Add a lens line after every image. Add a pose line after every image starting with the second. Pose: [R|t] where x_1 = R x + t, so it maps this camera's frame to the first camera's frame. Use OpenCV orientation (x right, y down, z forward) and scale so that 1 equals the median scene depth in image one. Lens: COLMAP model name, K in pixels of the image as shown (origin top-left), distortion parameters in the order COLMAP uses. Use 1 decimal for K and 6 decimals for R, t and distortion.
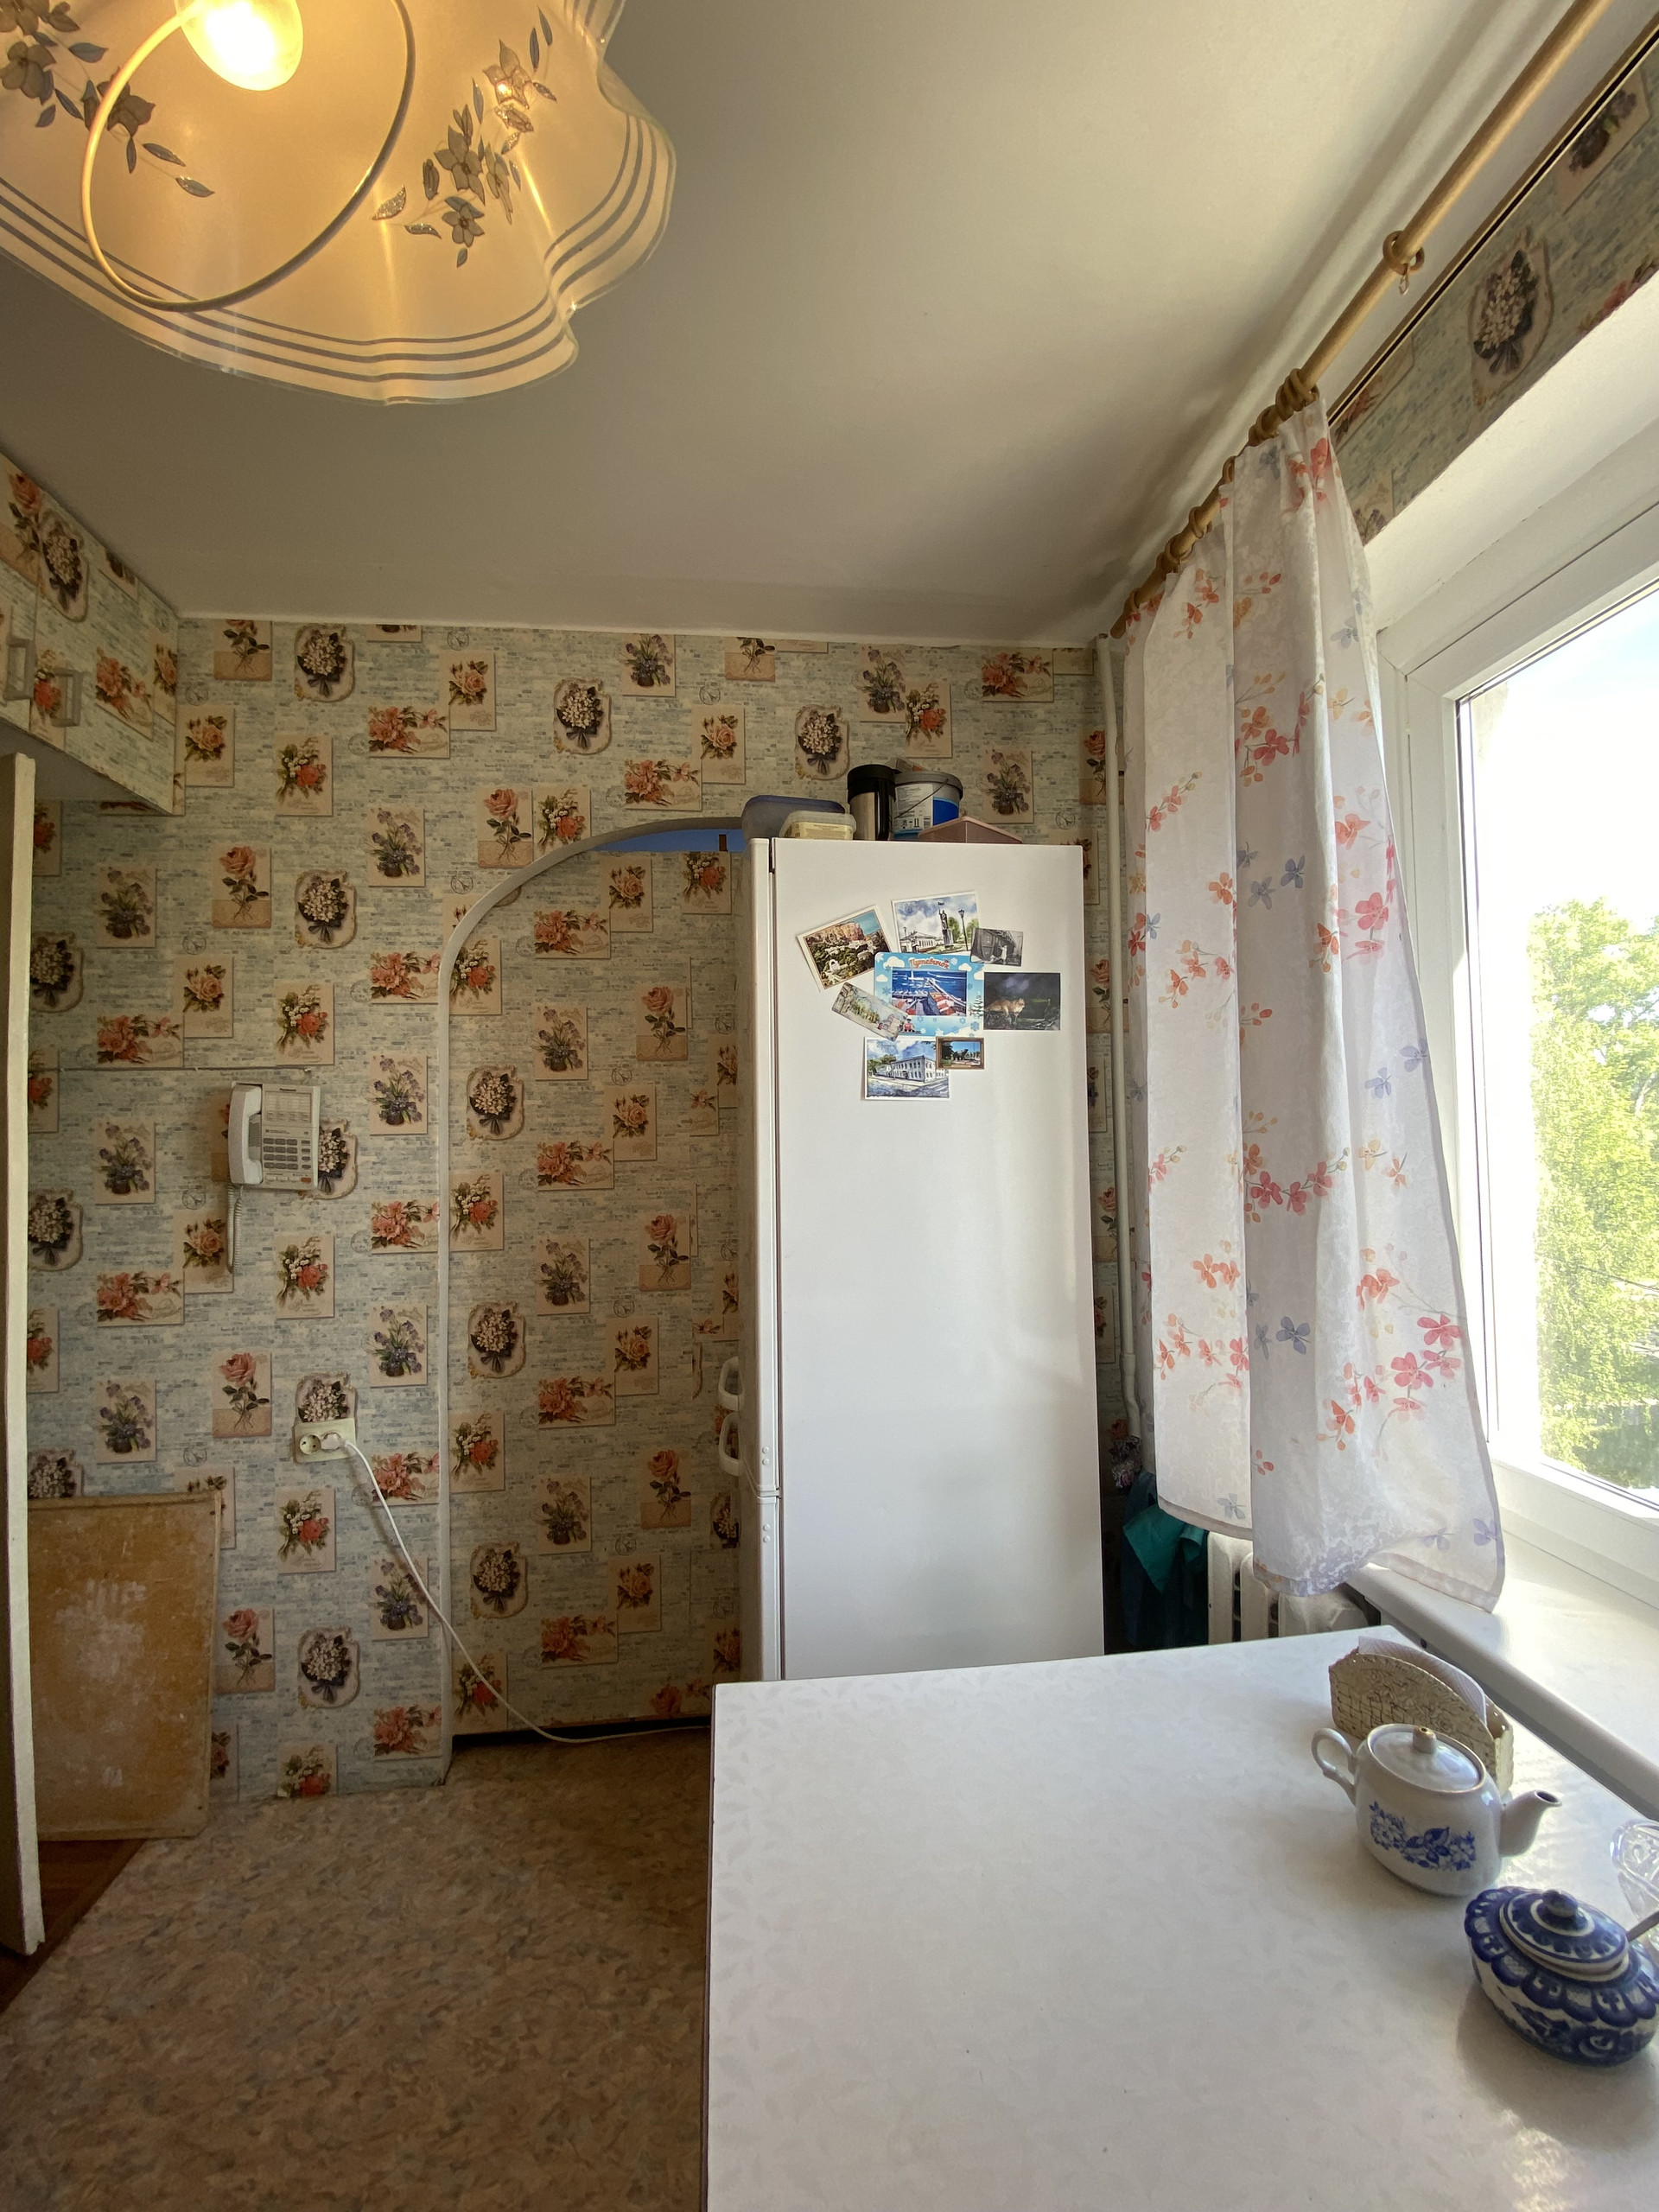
lens RADIAL K [[892.4, 0, 819.8], [0, 892.4, 1104.3], [0, 0, 1]] dist [0.030399, -0.031554]
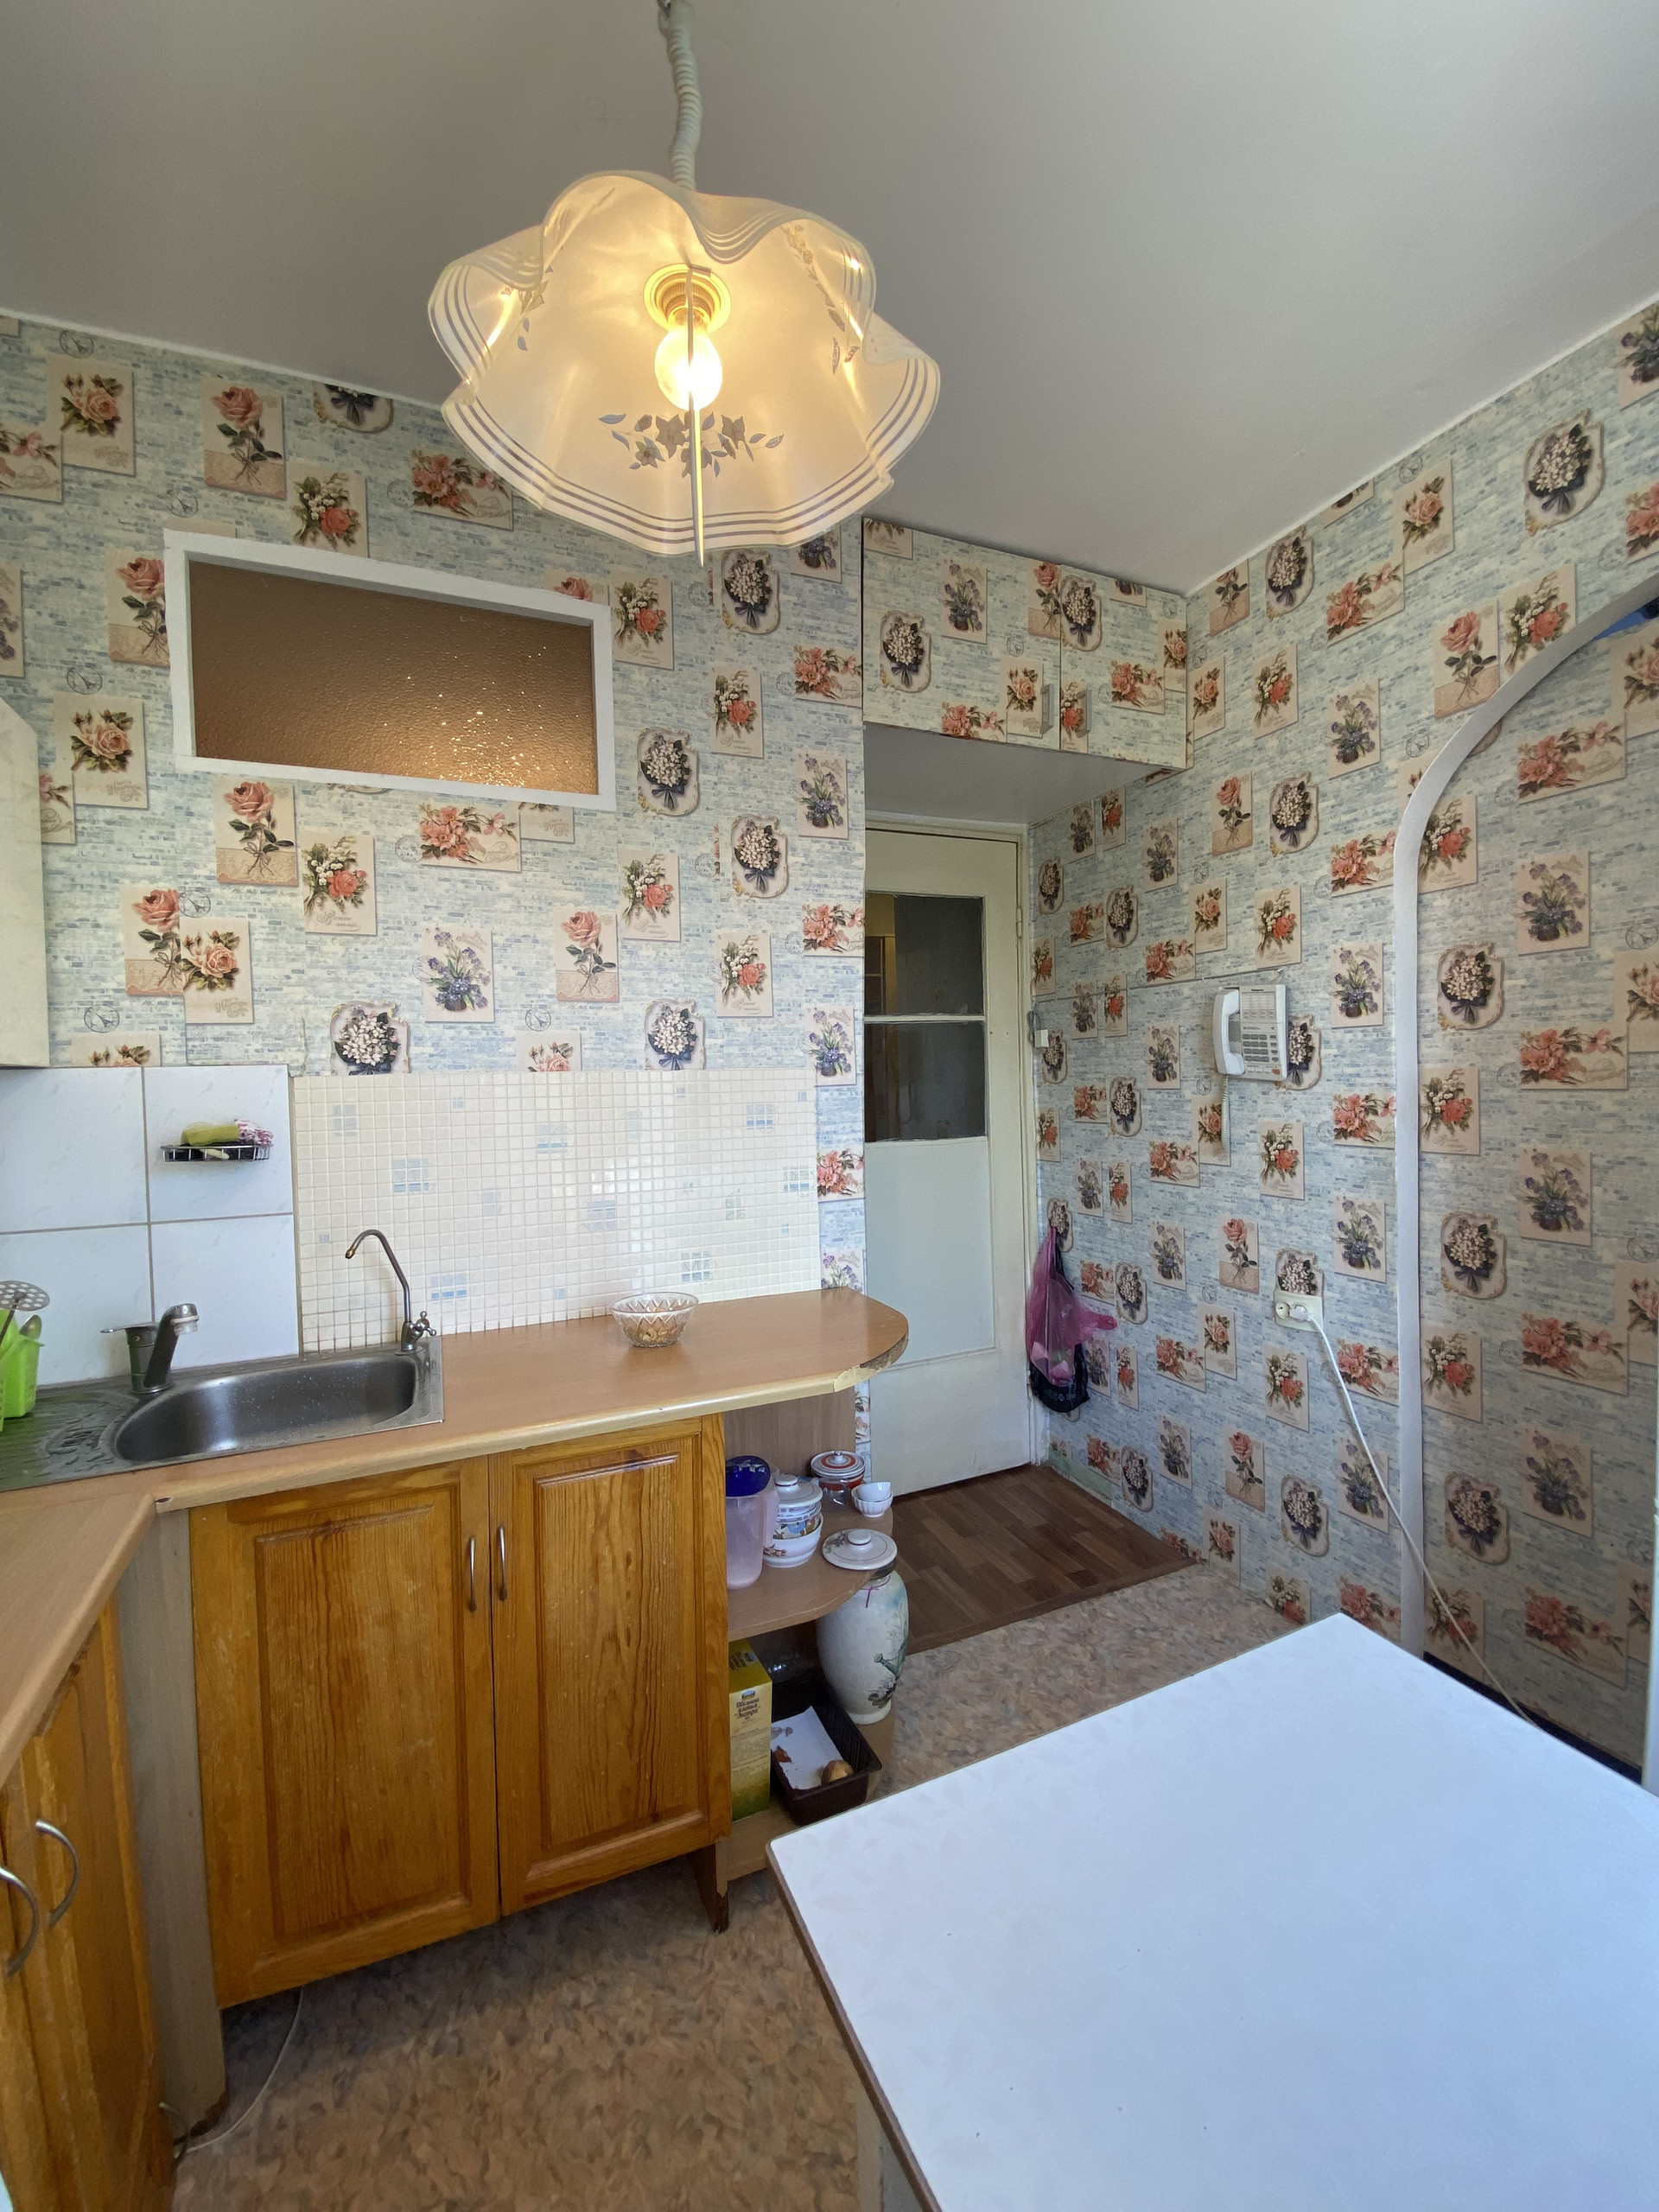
lens RADIAL K [[896.4, 0, 829.6], [0, 896.4, 1102.0], [0, 0, 1]] dist [0.015232, -0.018216]
pose [[0.308480, 0.039479, -0.950411, 0.295557], [0.048718, 0.997171, 0.057234, 0.031566], [0.949982, -0.063957, 0.305684, 0.143063]]
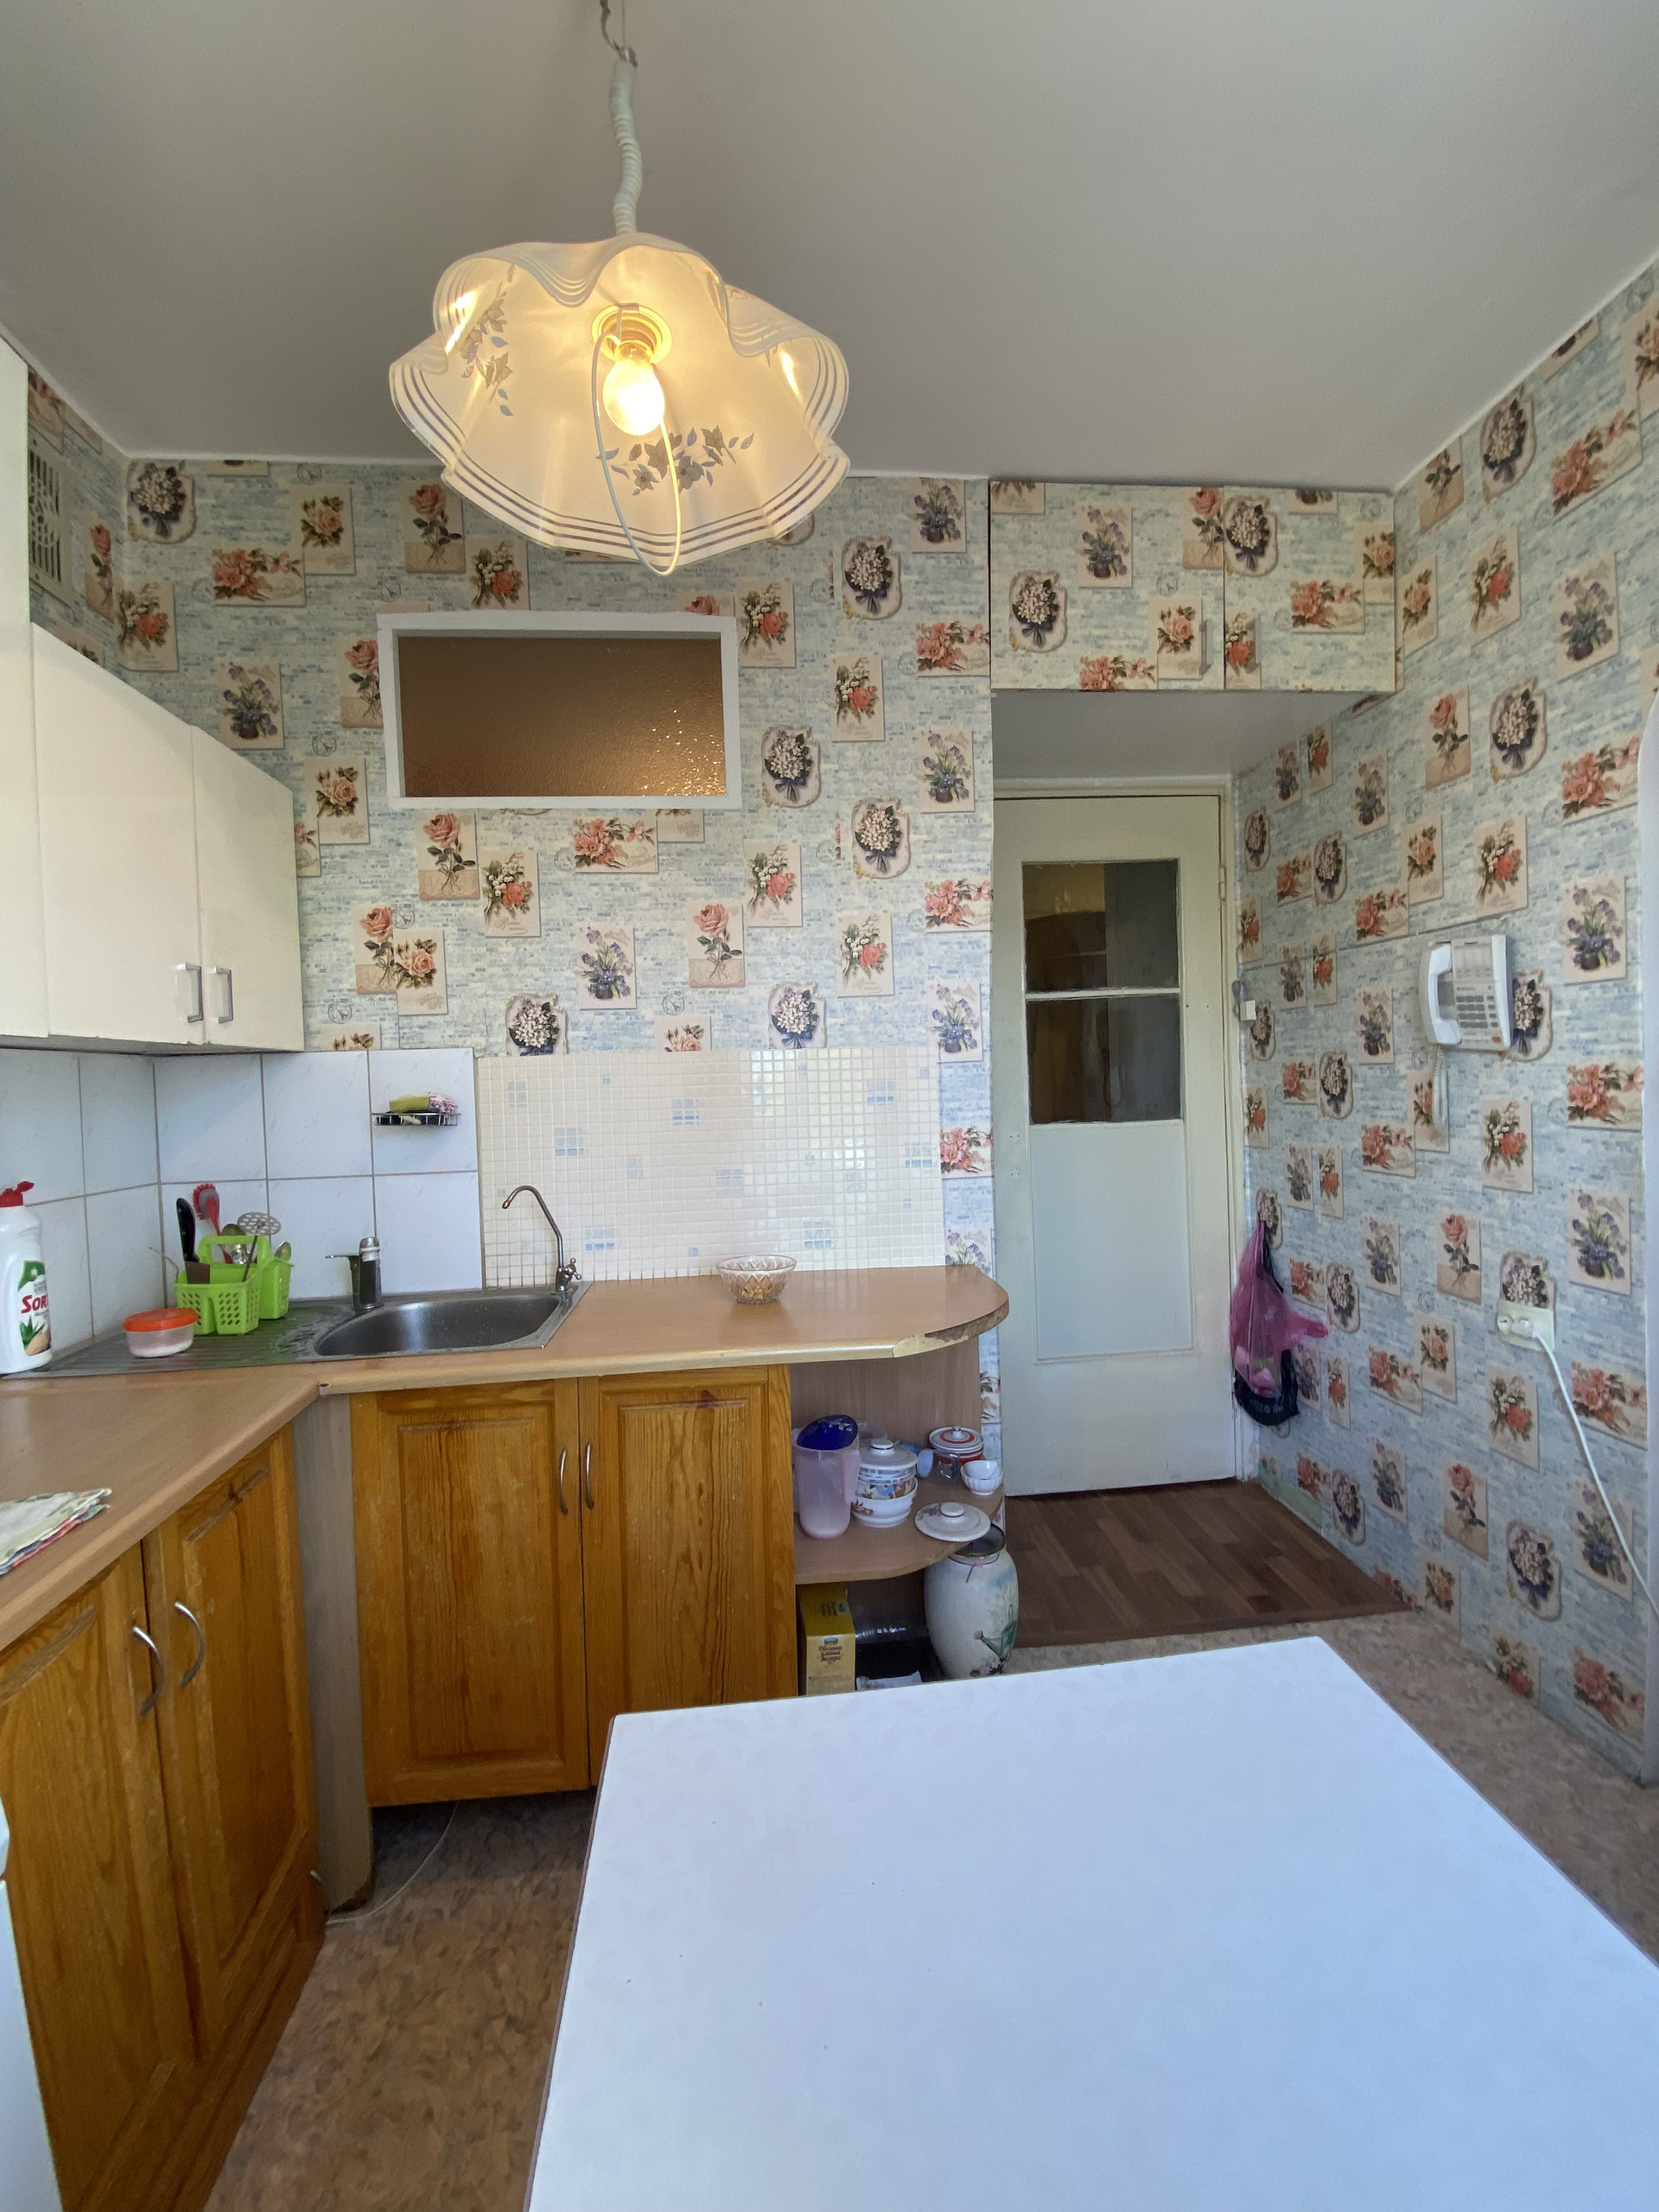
lens RADIAL K [[898.1, 0, 829.3], [0, 898.1, 1103.7], [0, 0, 1]] dist [0.014651, -0.017820]
pose [[-0.004453, 0.050163, -0.998731, 0.345542], [0.066148, 0.996568, 0.049759, 0.057652], [0.997800, -0.065842, -0.007756, 0.315957]]
